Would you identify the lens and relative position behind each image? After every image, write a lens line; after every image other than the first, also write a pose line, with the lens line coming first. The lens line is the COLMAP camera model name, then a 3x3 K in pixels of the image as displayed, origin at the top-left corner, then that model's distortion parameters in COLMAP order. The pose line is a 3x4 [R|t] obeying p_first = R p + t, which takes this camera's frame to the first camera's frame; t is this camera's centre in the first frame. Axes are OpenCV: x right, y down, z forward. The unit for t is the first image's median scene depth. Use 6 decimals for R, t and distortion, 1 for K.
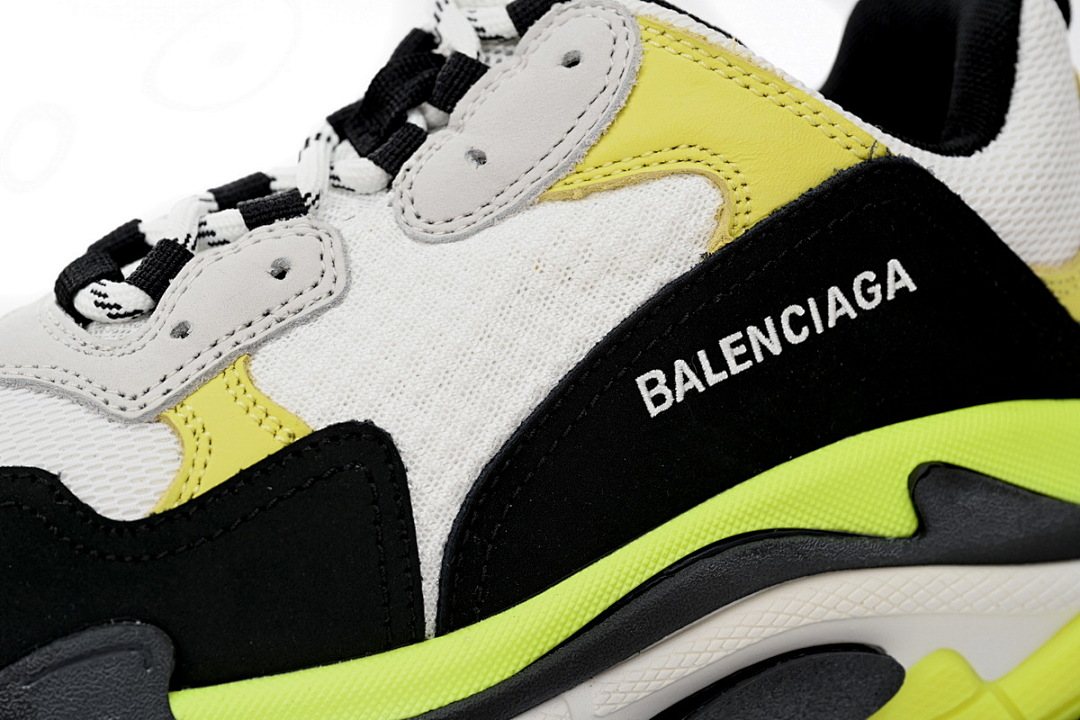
lens RADIAL K [[2594.3, 0, 539.3], [0, 2594.3, 359.3], [0, 0, 1]] dist [-0.004433, 0.000000]
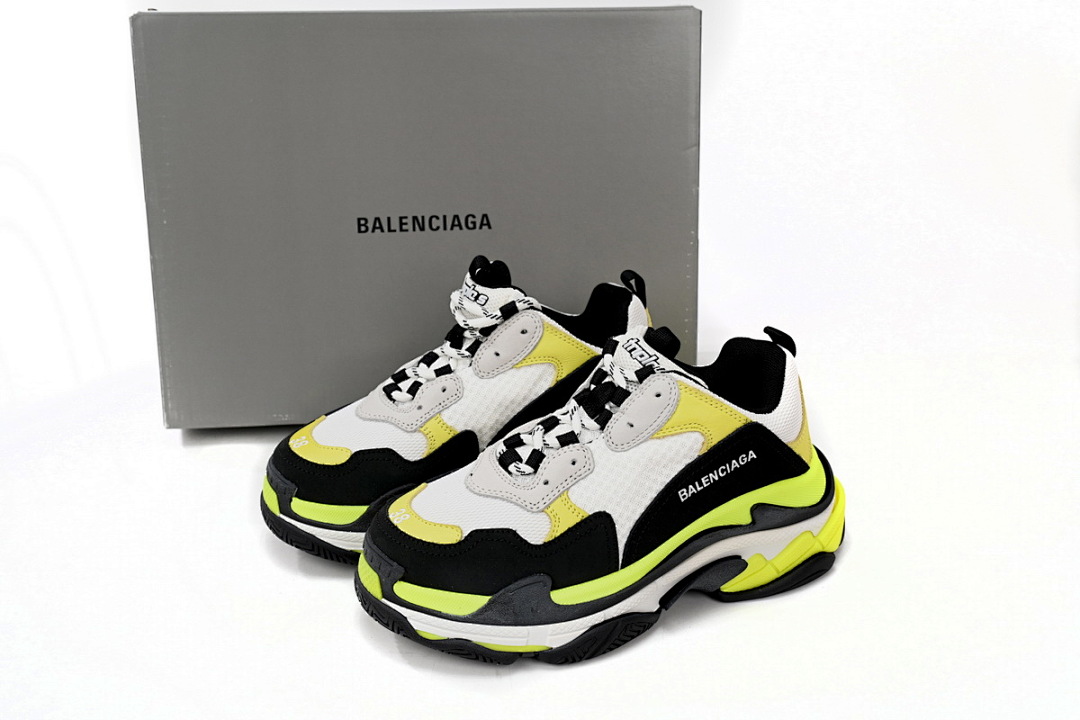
lens RADIAL K [[1207.0, 0, 539.7], [0, 1207.0, 362.5], [0, 0, 1]] dist [-0.007052, 0.000000]
pose [[0.994932, -0.014933, 0.099437, -0.296577], [-0.002062, 0.985672, 0.168663, -0.423709], [-0.100530, -0.168013, 0.980645, -0.500886]]
